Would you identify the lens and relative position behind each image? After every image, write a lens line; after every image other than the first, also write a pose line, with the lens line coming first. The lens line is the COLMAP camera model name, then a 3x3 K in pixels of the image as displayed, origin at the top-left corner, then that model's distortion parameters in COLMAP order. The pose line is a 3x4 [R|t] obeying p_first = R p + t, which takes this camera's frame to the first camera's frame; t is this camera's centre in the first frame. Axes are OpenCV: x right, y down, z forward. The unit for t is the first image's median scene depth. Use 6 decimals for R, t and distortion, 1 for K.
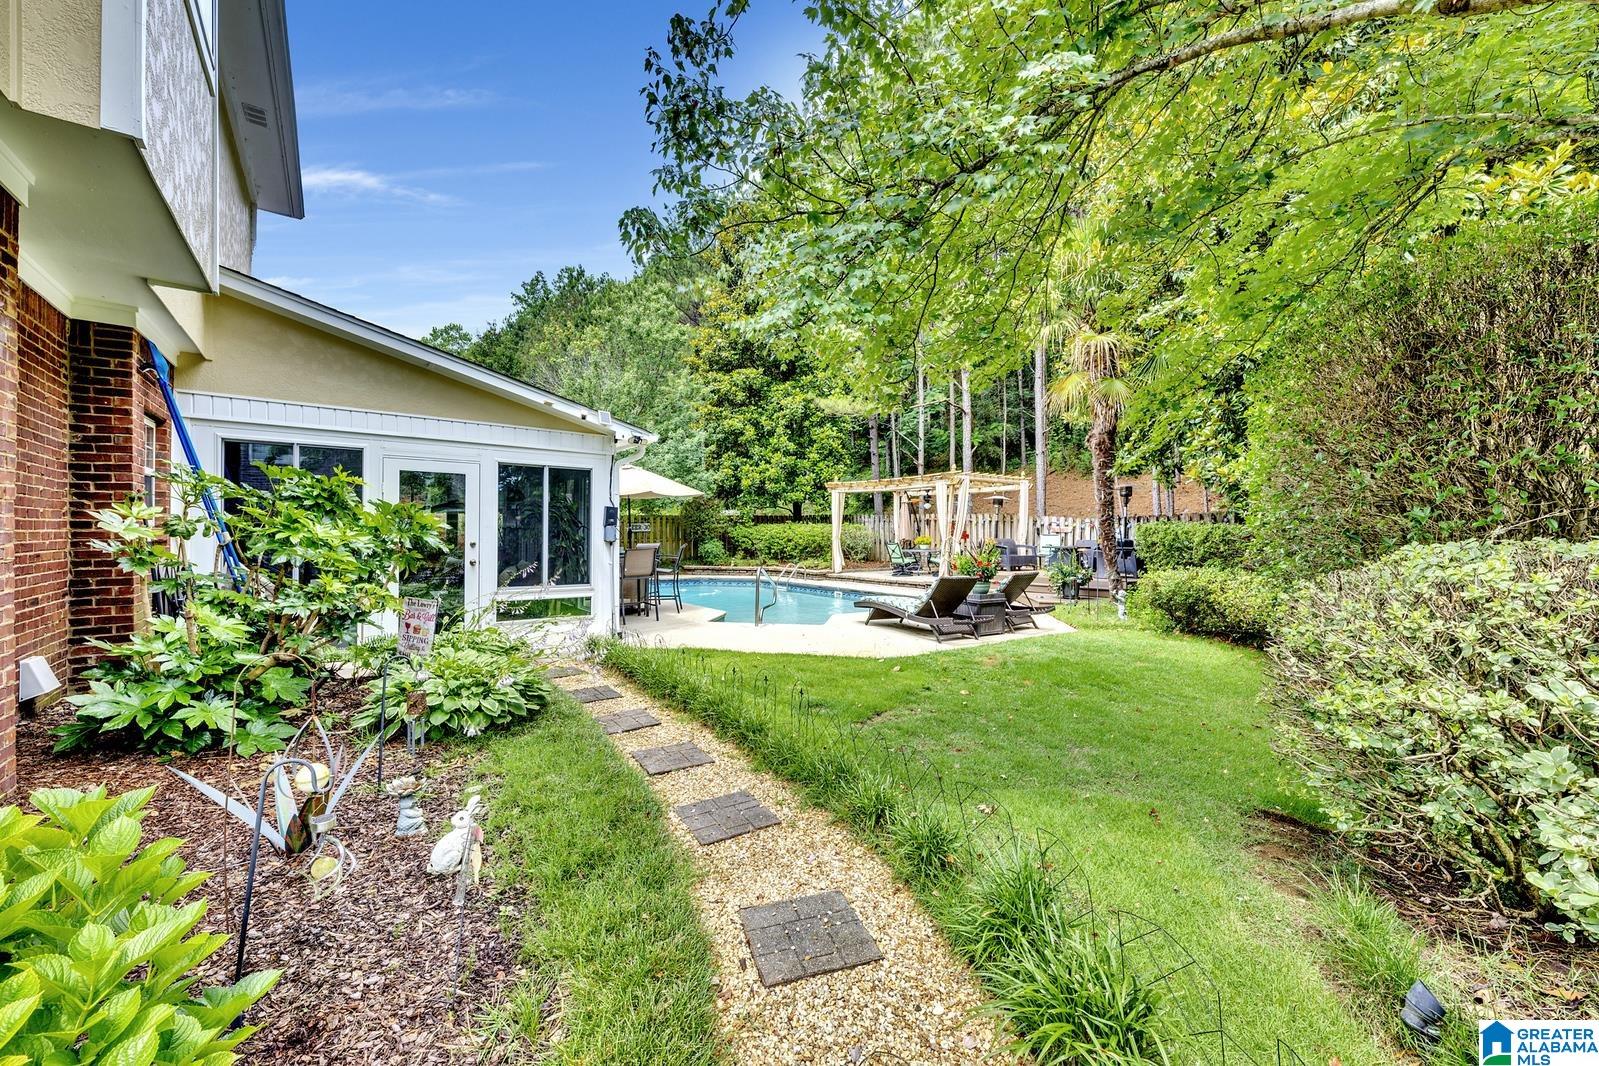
lens RADIAL K [[630.3, 0, 799.9], [0, 630.3, 537.5], [0, 0, 1]] dist [0.001421, -0.000036]
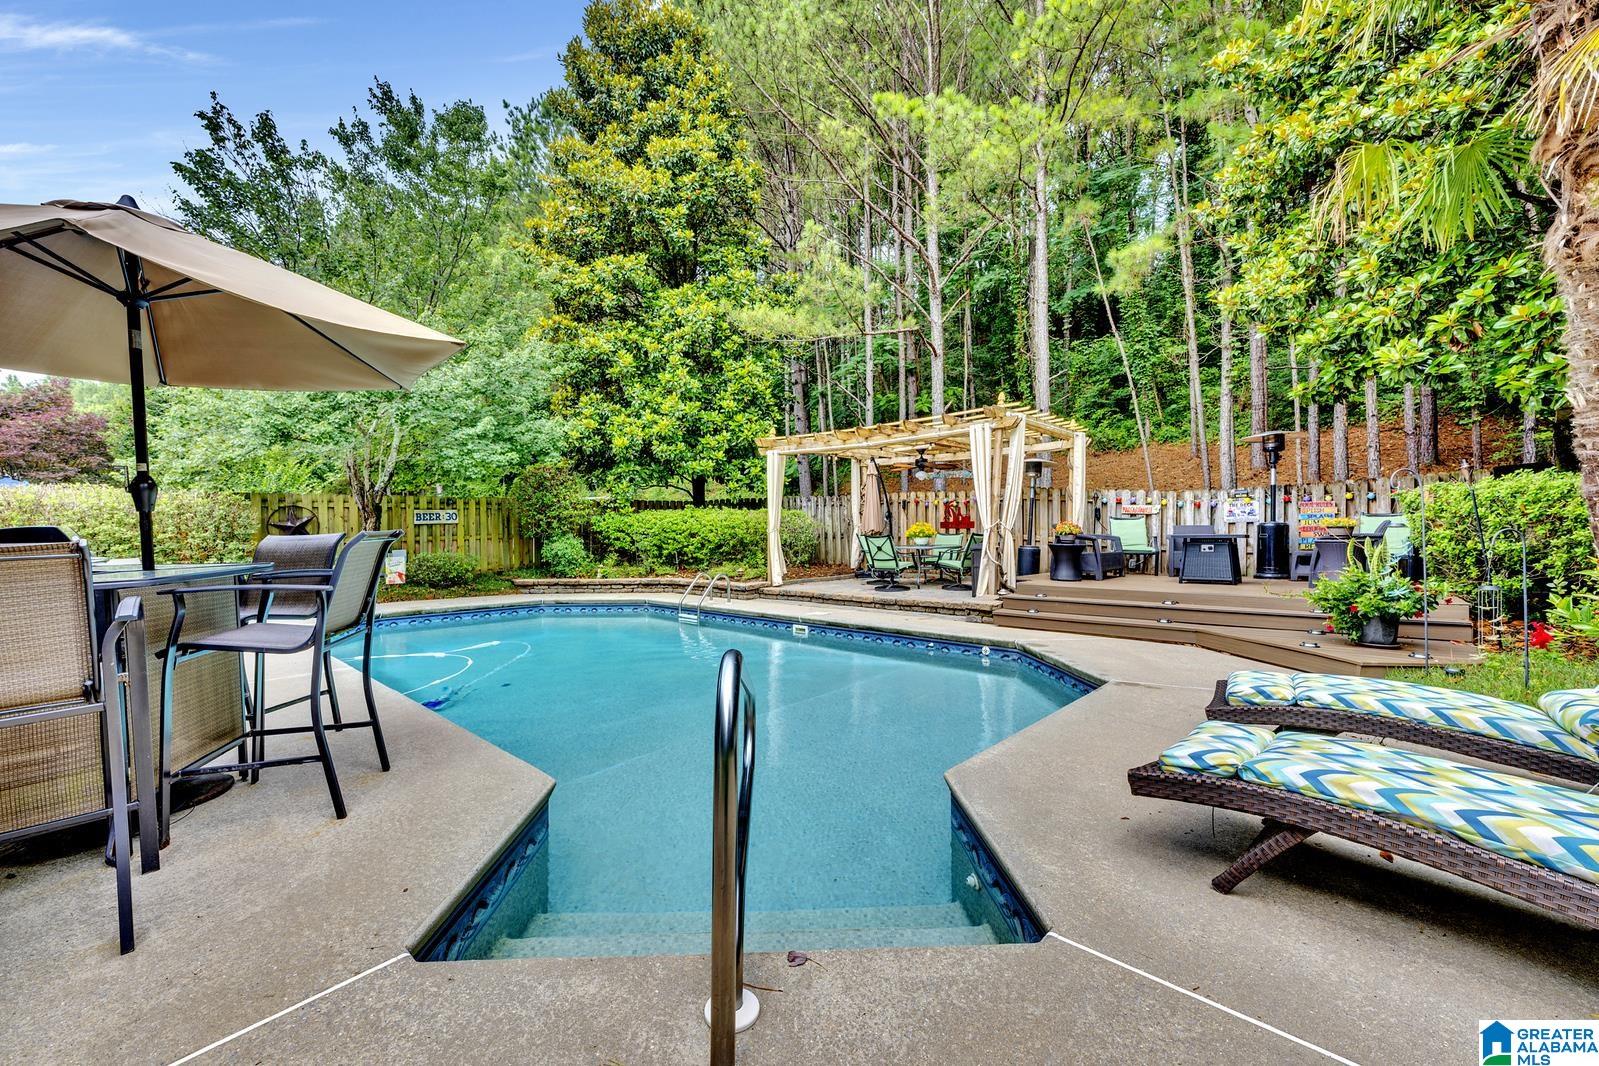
lens RADIAL K [[630.3, 0, 799.9], [0, 630.3, 537.5], [0, 0, 1]] dist [0.001421, -0.000036]
pose [[0.980852, -0.014110, 0.194245, -0.033994], [0.013804, 0.999900, 0.002928, 0.006729], [-0.194267, -0.000190, 0.980949, 0.358119]]
